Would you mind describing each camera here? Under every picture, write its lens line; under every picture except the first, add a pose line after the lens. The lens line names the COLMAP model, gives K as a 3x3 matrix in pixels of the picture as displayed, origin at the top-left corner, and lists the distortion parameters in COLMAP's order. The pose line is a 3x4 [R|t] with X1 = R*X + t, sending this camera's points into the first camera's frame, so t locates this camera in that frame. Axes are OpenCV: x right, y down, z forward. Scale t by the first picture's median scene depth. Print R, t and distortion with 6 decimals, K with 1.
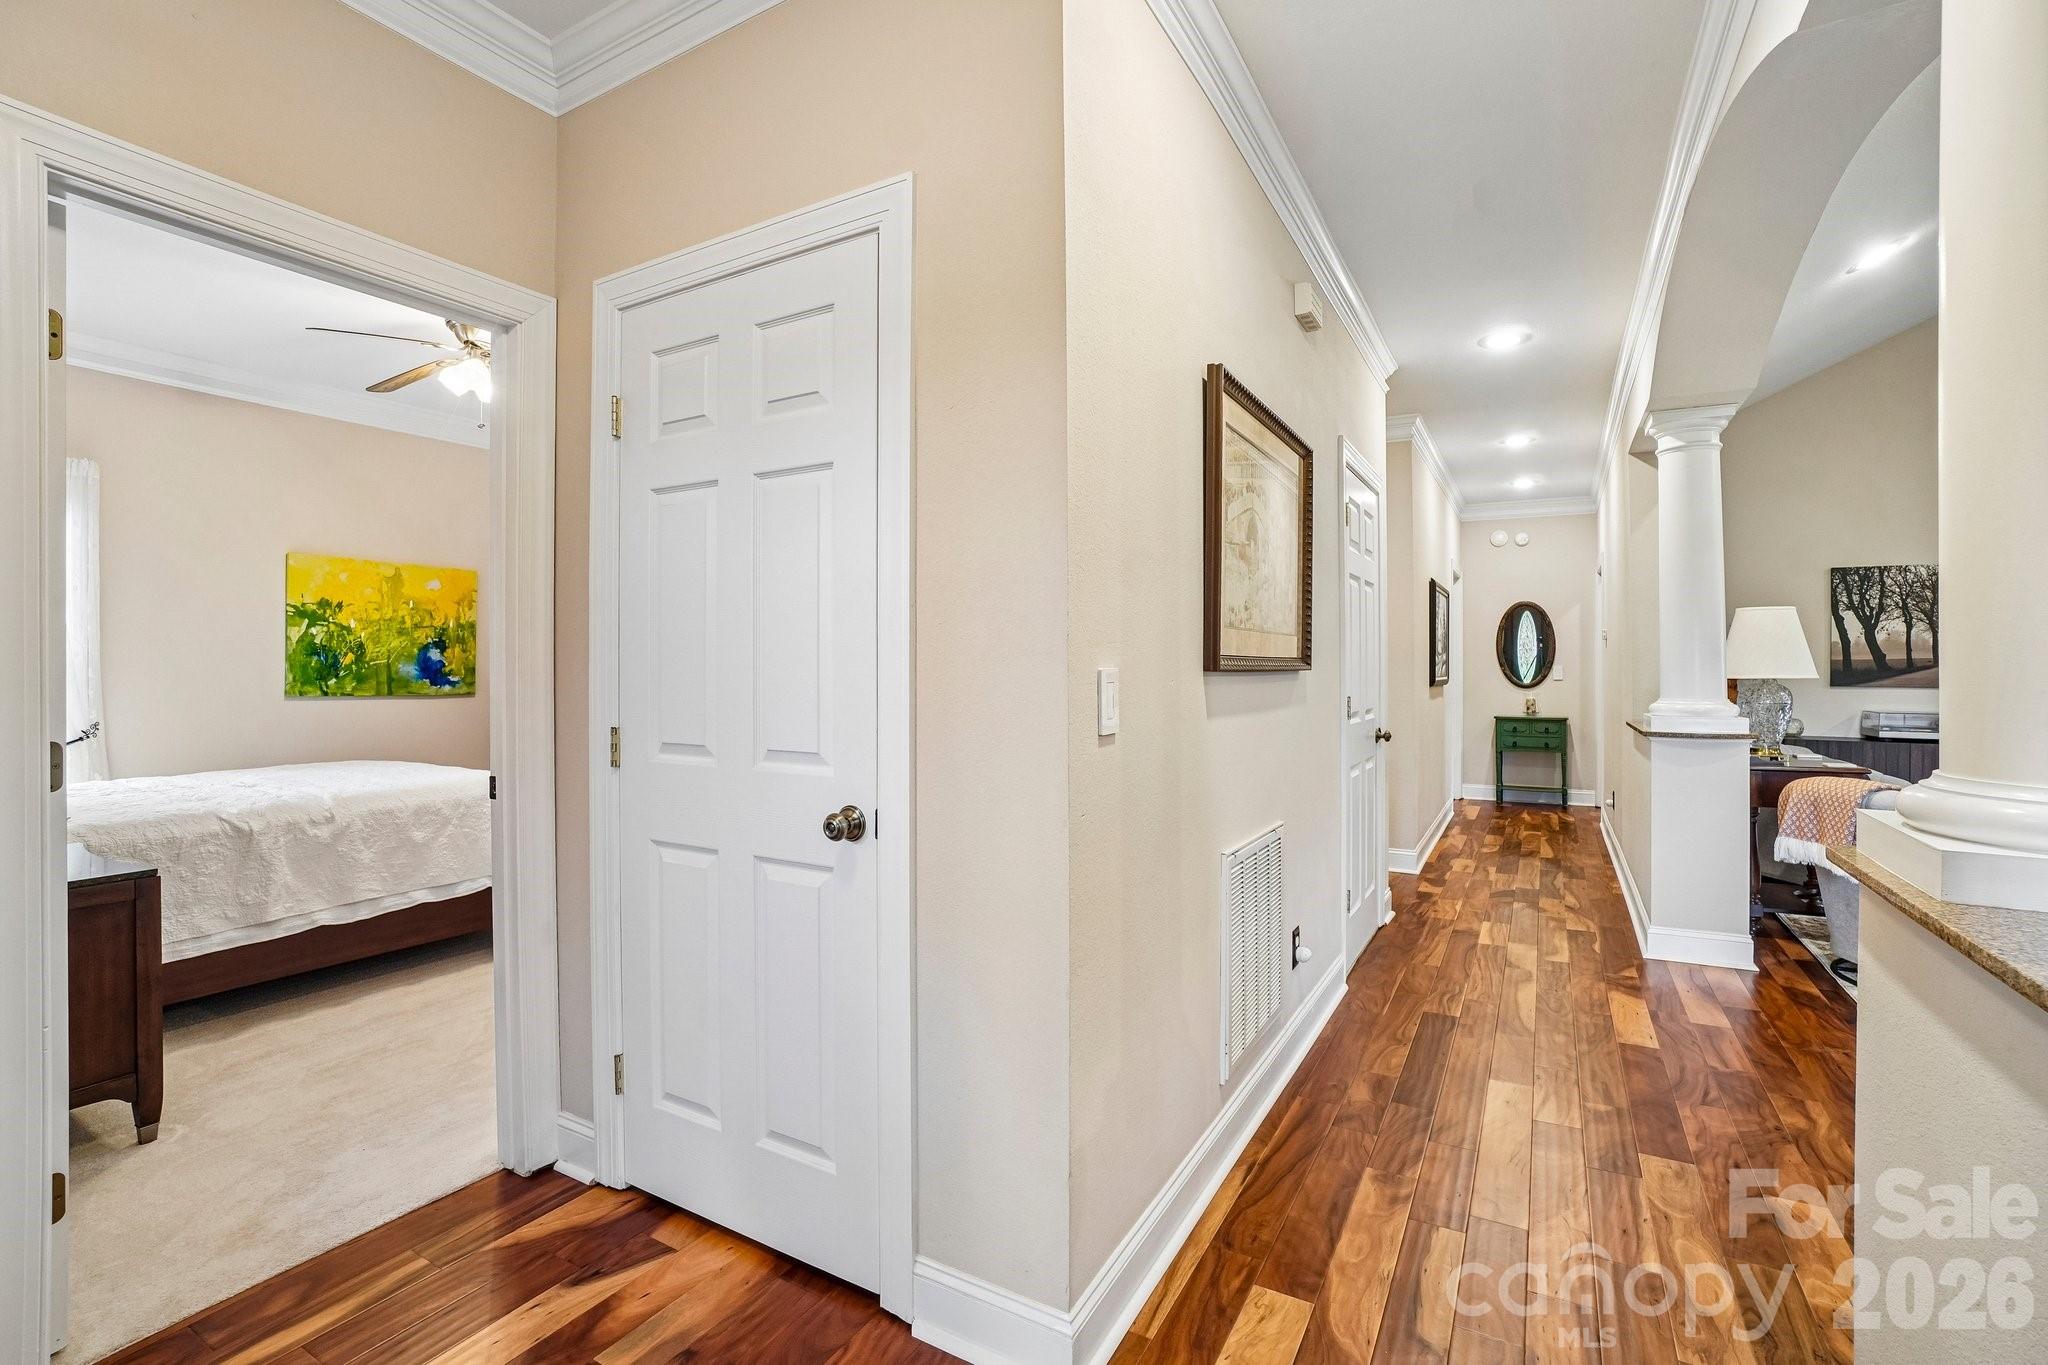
lens RADIAL K [[903.3, 0, 985.8], [0, 903.3, 671.2], [0, 0, 1]] dist [-0.040332, 0.012563]
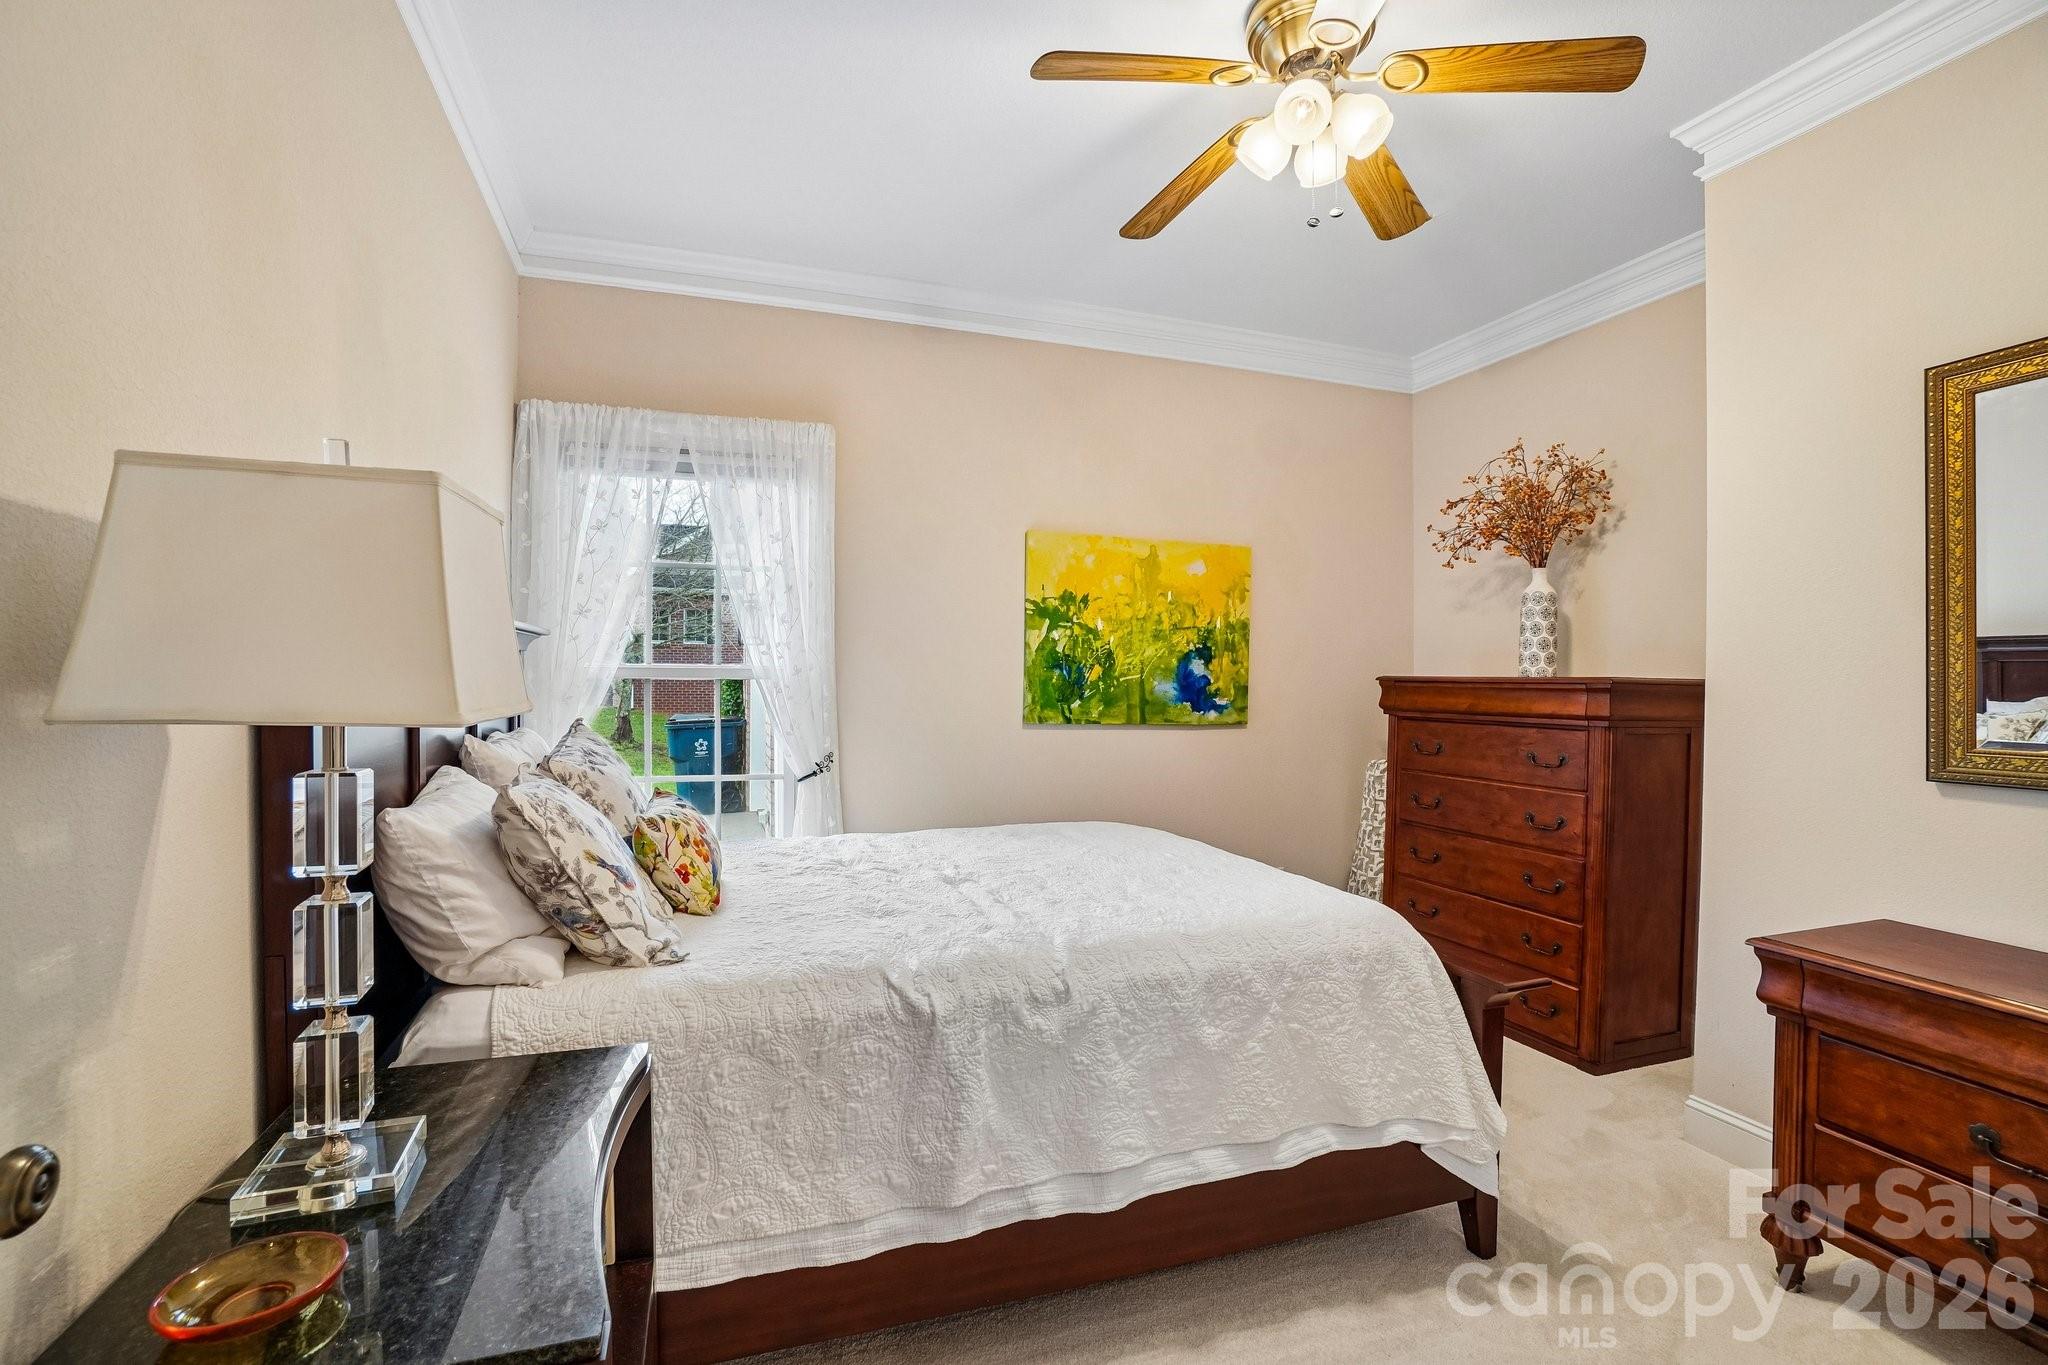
lens RADIAL K [[903.3, 0, 1023.0], [0, 903.3, 681.6], [0, 0, 1]] dist [-0.040332, 0.012563]
pose [[0.765184, 0.008247, -0.643758, -0.292968], [-0.009610, 0.999953, 0.001387, -0.007705], [0.643740, 0.005125, 0.765228, 0.404383]]
